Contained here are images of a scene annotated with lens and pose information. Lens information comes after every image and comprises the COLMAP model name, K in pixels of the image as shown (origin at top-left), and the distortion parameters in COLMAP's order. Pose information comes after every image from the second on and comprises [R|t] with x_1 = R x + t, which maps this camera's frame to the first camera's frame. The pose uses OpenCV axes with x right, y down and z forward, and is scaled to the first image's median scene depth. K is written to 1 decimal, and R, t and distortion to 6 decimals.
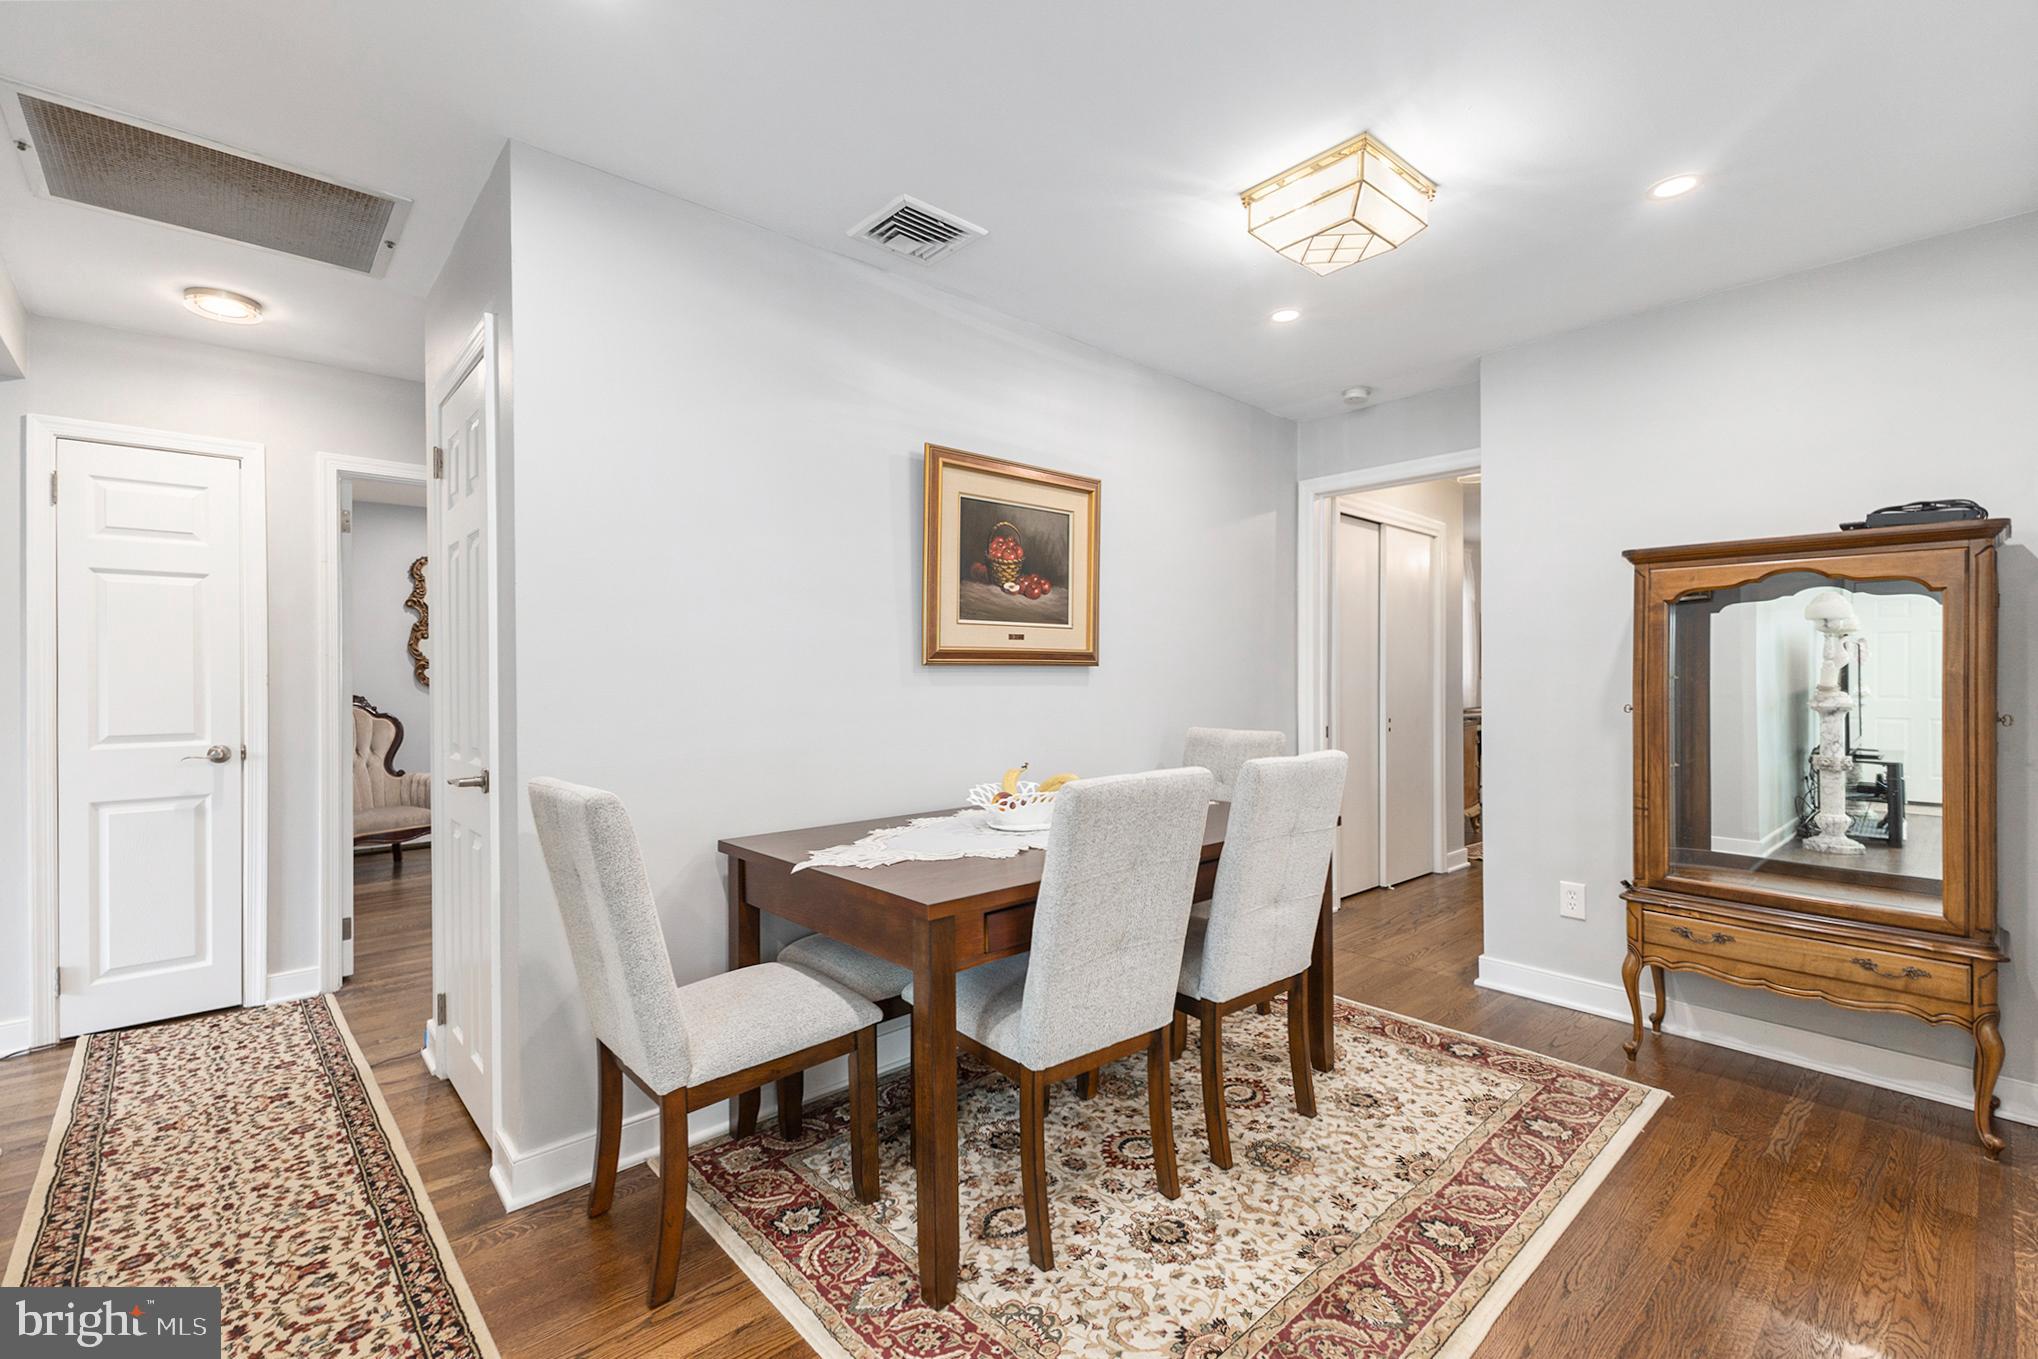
lens RADIAL K [[900.4, 0, 1022.9], [0, 900.4, 676.0], [0, 0, 1]] dist [0.016499, 0.000287]
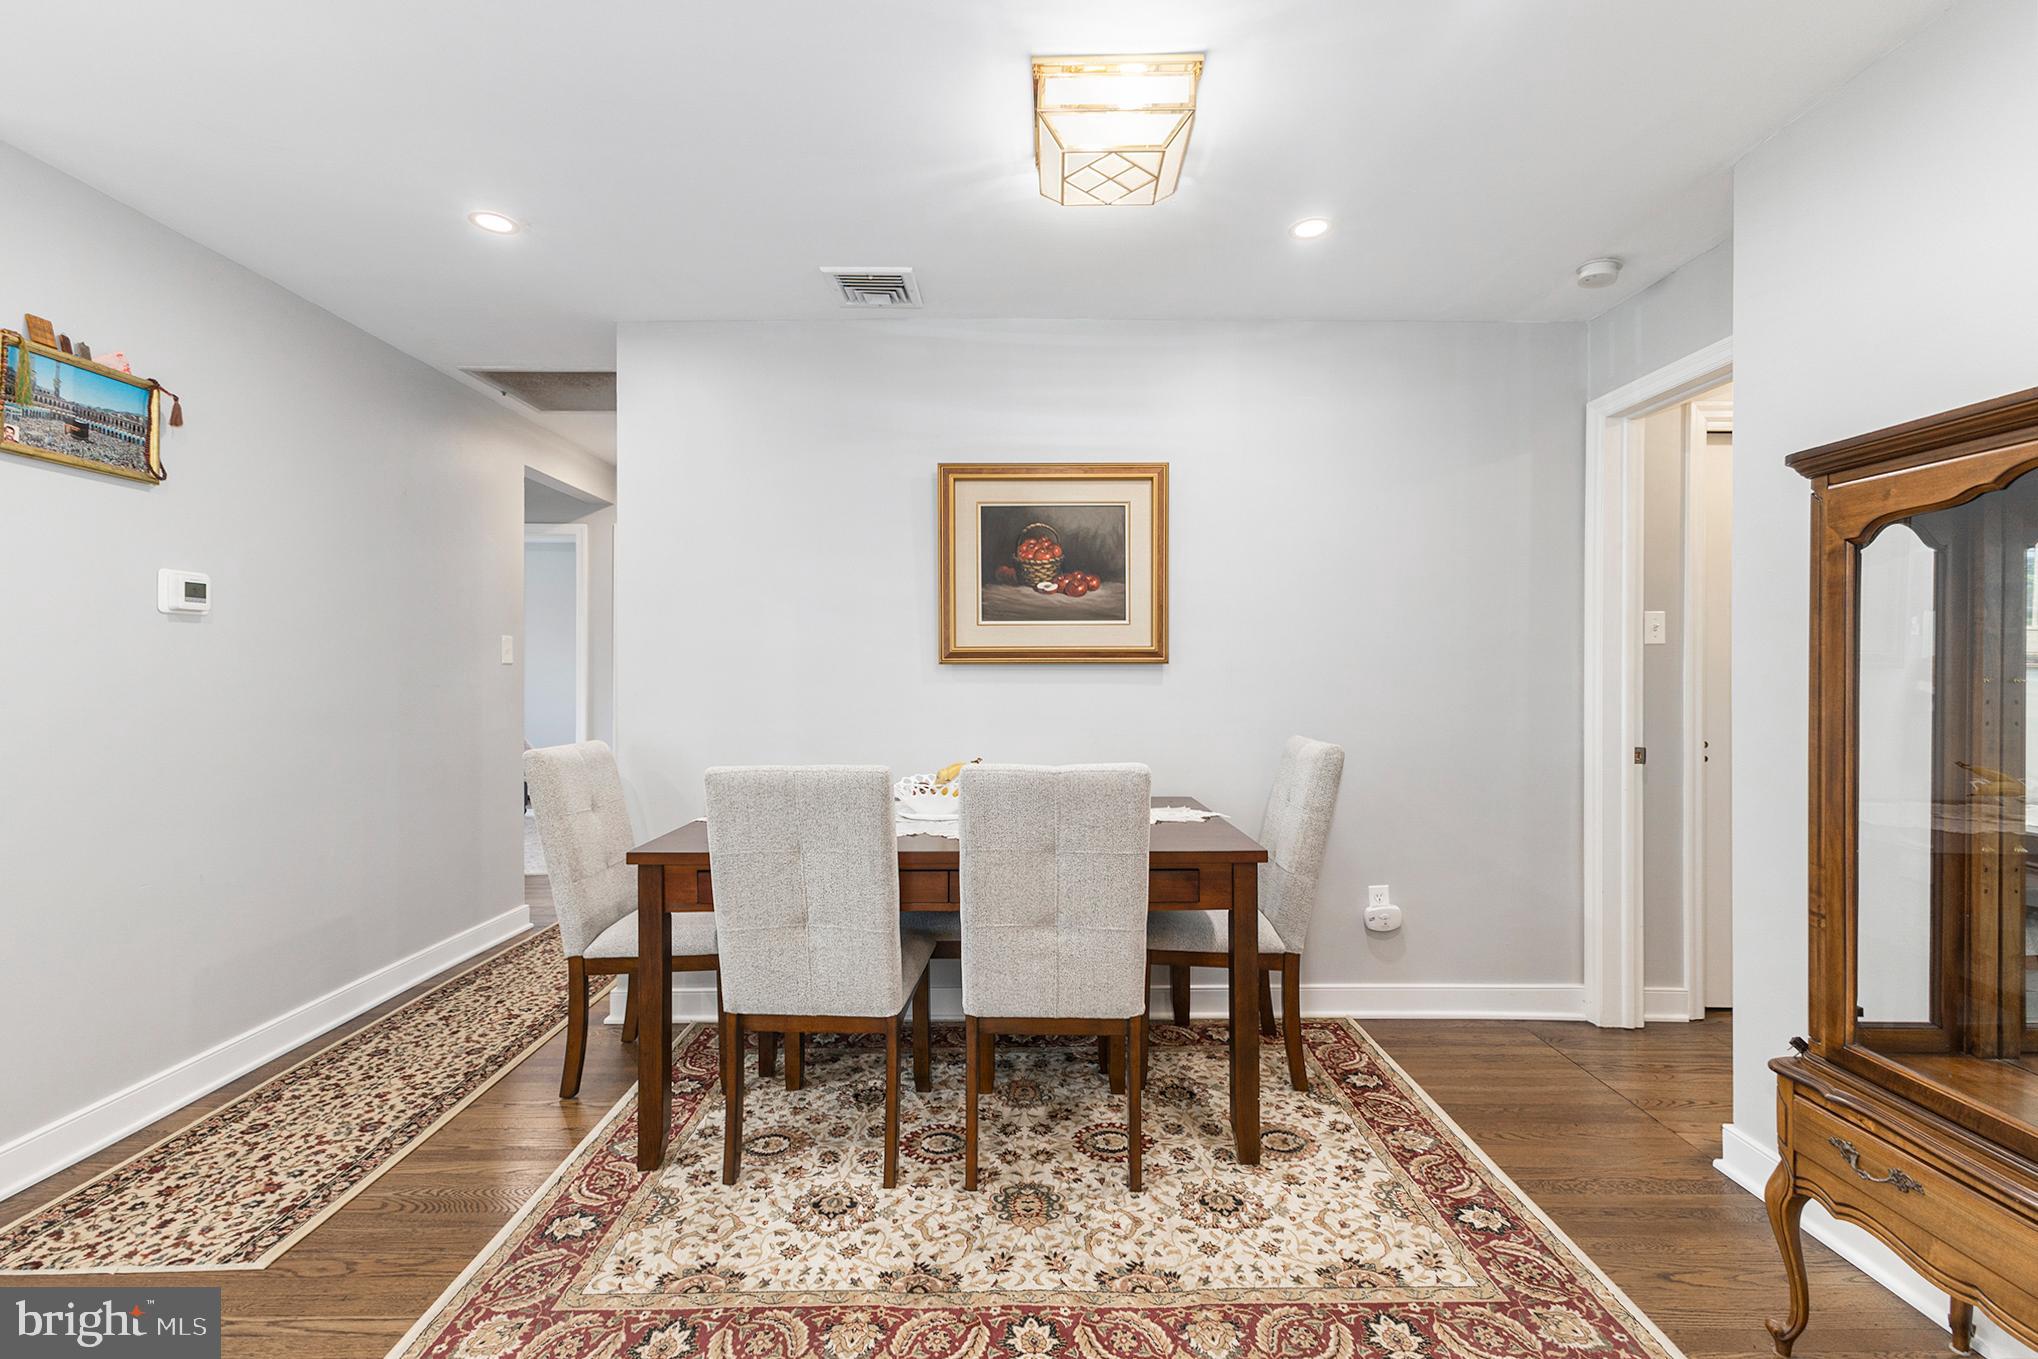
lens RADIAL K [[896.4, 0, 1021.0], [0, 896.4, 667.7], [0, 0, 1]] dist [0.014173, -0.000612]
pose [[0.735449, -0.002276, -0.677576, 0.690529], [-0.000635, 0.999992, -0.004049, -0.003310], [0.677580, 0.003408, 0.735441, 0.252768]]
